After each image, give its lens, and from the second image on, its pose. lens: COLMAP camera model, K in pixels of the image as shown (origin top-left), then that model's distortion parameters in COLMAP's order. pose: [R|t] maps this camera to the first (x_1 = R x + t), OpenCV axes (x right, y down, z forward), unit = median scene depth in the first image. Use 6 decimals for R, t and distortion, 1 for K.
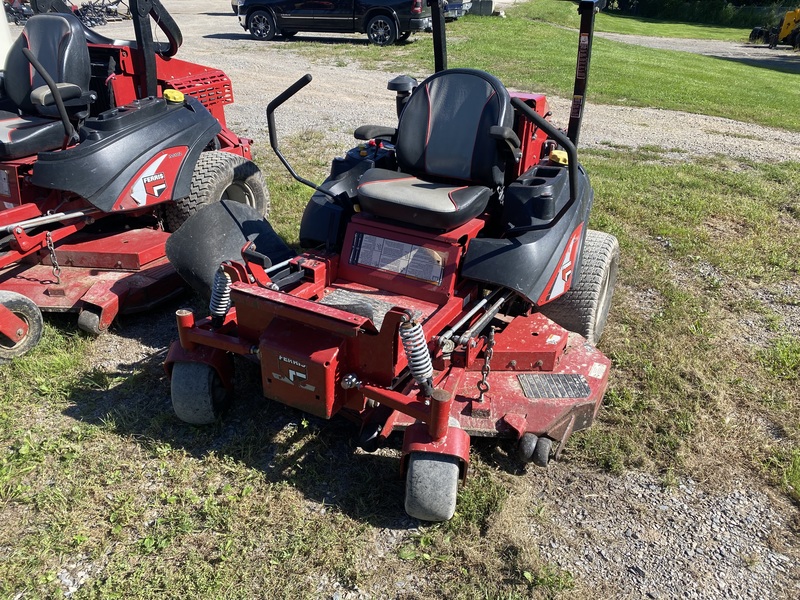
lens RADIAL K [[609.7, 0, 399.6], [0, 609.7, 305.1], [0, 0, 1]] dist [0.028535, -0.026124]
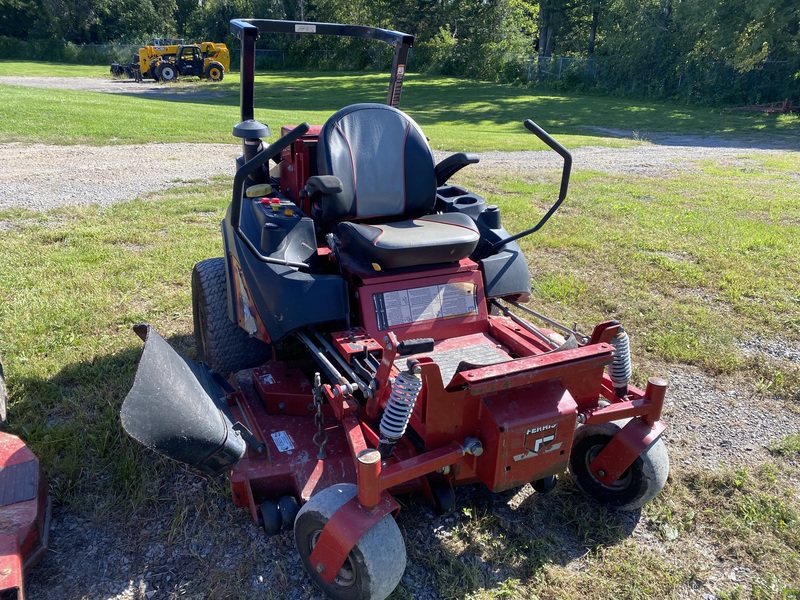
lens RADIAL K [[609.7, 0, 394.7], [0, 609.7, 303.6], [0, 0, 1]] dist [0.028535, -0.026124]
pose [[0.597052, -0.318348, 0.736331, -0.548770], [0.357515, 0.927286, 0.111016, -0.152609], [-0.718131, 0.196967, 0.667452, 0.319406]]
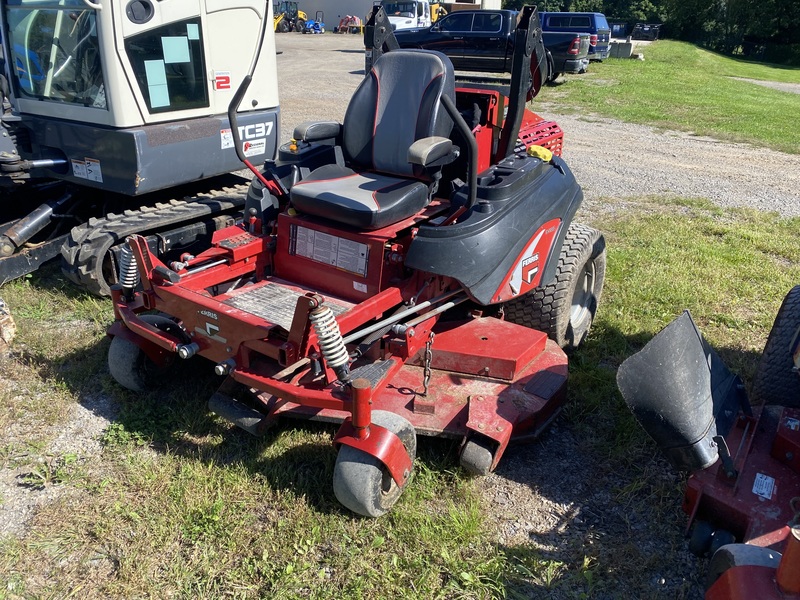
lens RADIAL K [[609.7, 0, 404.8], [0, 609.7, 297.4], [0, 0, 1]] dist [0.028535, -0.026124]
pose [[0.988441, 0.074151, -0.132232, -0.464648], [-0.082494, 0.994857, -0.058766, -0.104601], [0.127194, 0.068995, 0.989475, 0.228143]]
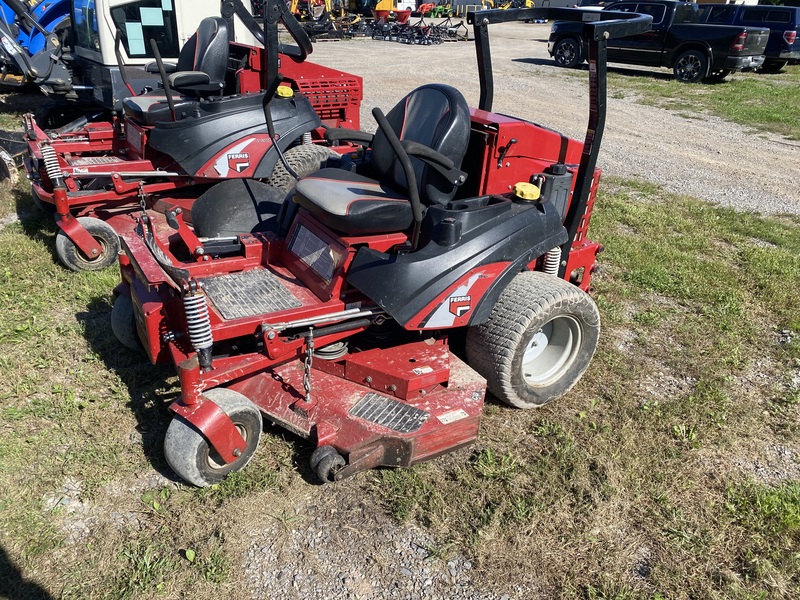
lens RADIAL K [[609.7, 0, 398.0], [0, 609.7, 302.5], [0, 0, 1]] dist [0.028535, -0.026124]
pose [[0.866422, 0.246651, -0.434137, 0.458157], [-0.264795, 0.964112, 0.019291, -0.040411], [0.423315, 0.098244, 0.900640, 0.097832]]
